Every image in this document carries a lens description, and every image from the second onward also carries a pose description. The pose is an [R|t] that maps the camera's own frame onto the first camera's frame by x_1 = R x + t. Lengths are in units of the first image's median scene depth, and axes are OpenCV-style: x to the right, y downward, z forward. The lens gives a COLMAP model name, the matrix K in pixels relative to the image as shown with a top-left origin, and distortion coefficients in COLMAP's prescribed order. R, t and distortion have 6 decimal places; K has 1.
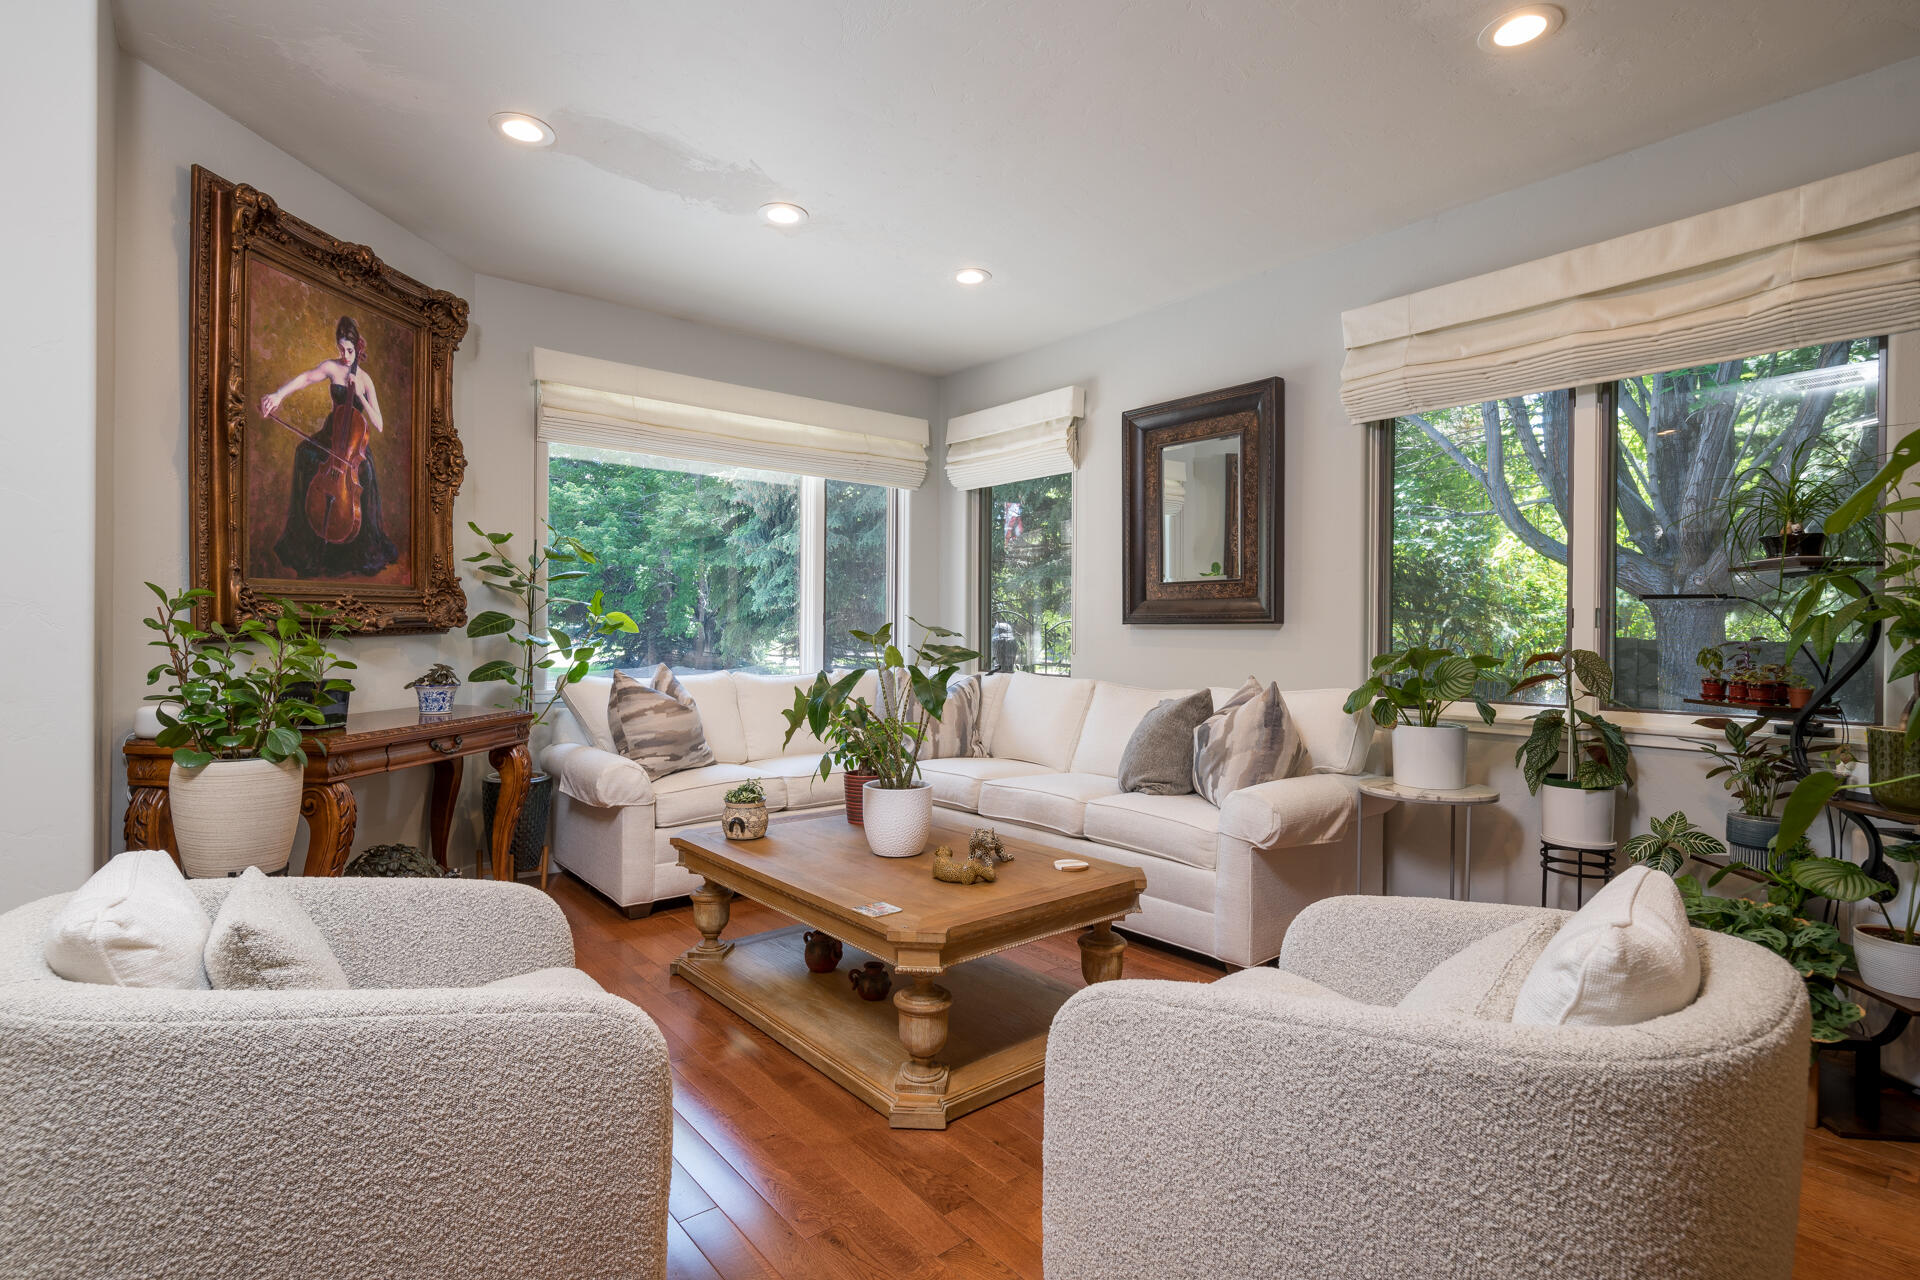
lens RADIAL K [[929.9, 0, 956.8], [0, 929.9, 632.4], [0, 0, 1]] dist [-0.002028, -0.000068]
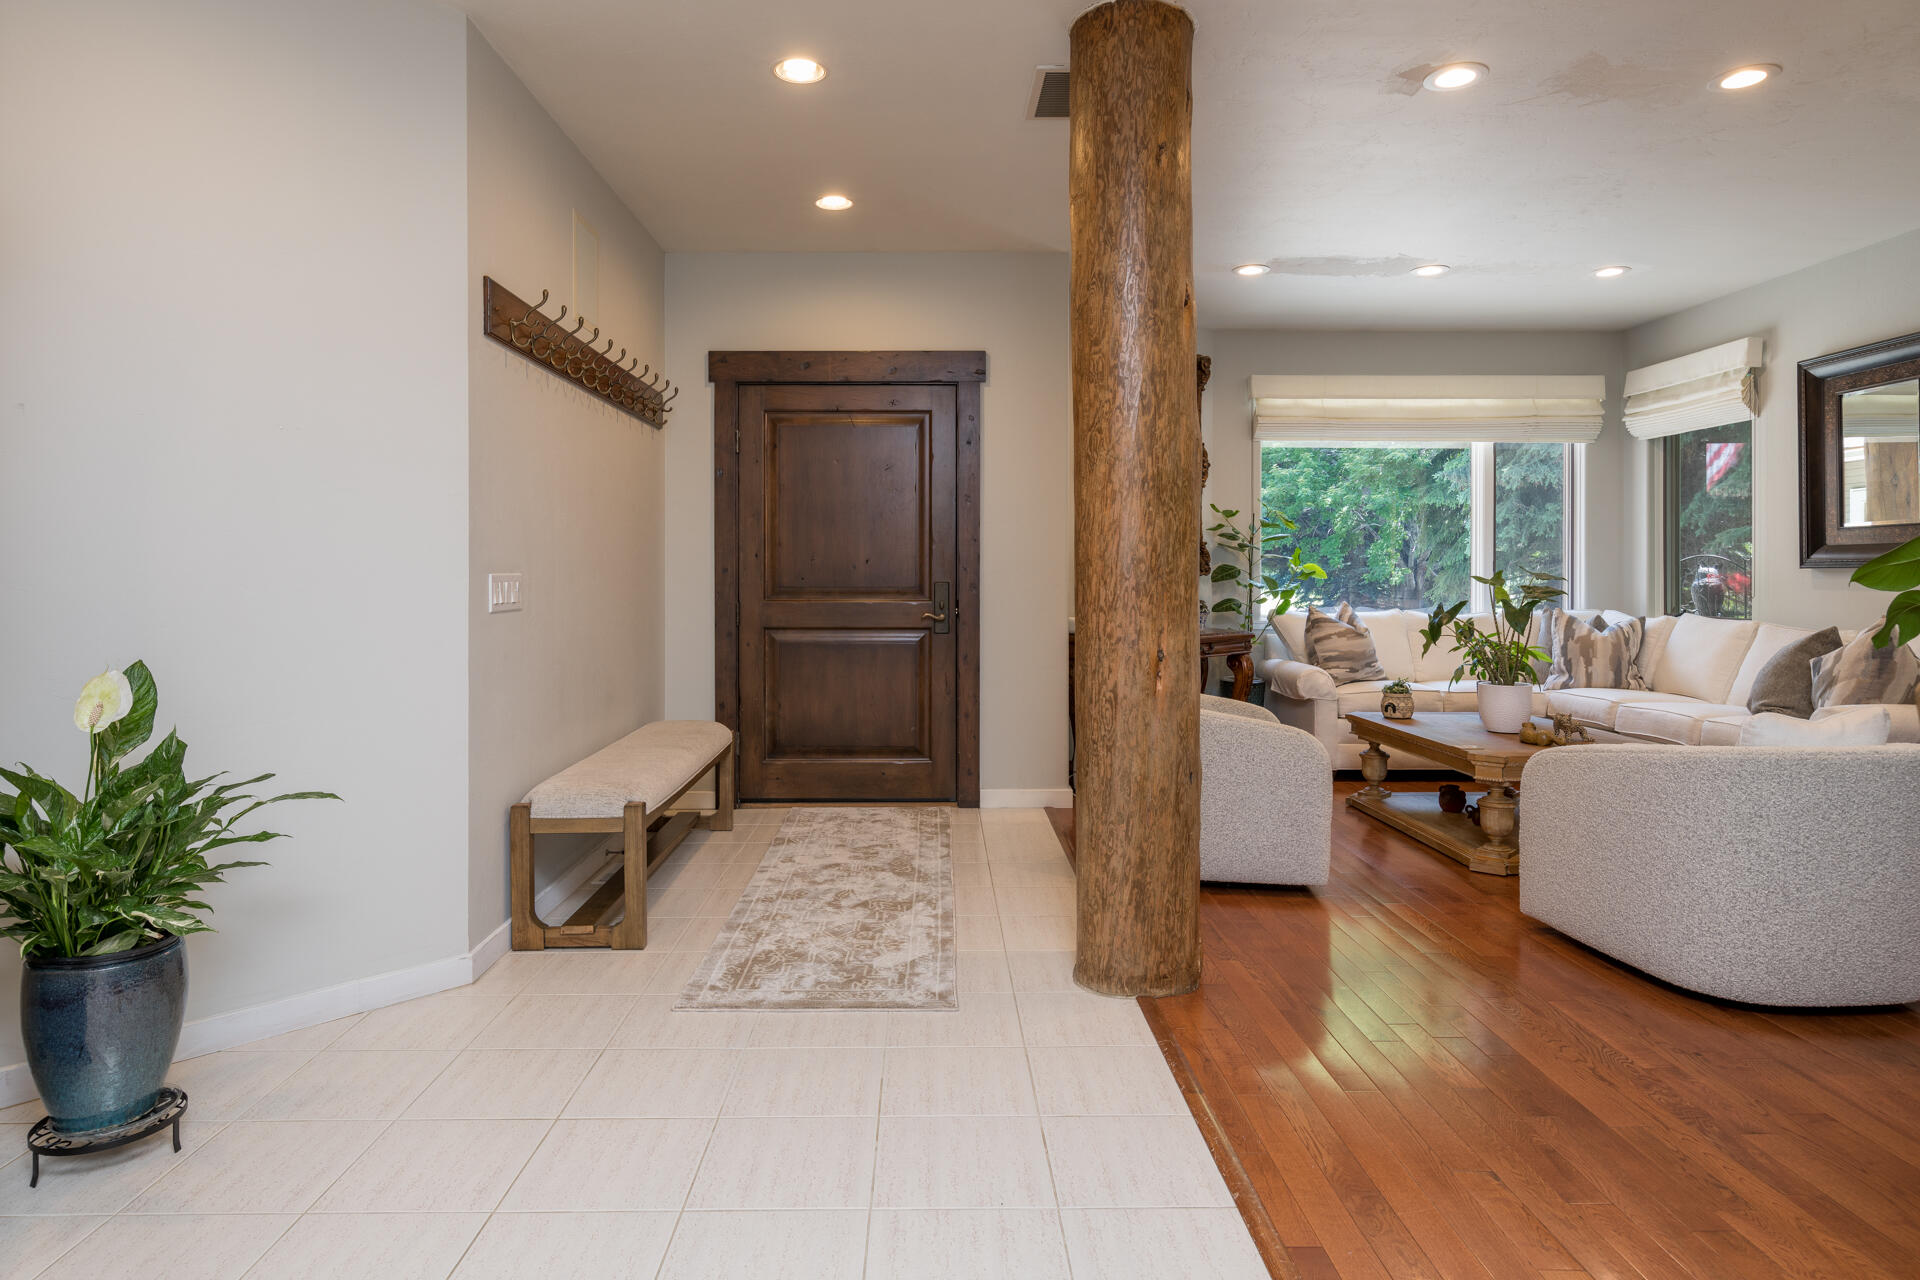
lens RADIAL K [[1101.0, 0, 931.1], [0, 1101.0, 578.2], [0, 0, 1]] dist [-0.001161, -0.000572]
pose [[0.773994, -0.004758, -0.633175, 0.216830], [0.003626, 0.999989, -0.003082, 0.002098], [0.633182, 0.000089, 0.774003, -0.578635]]
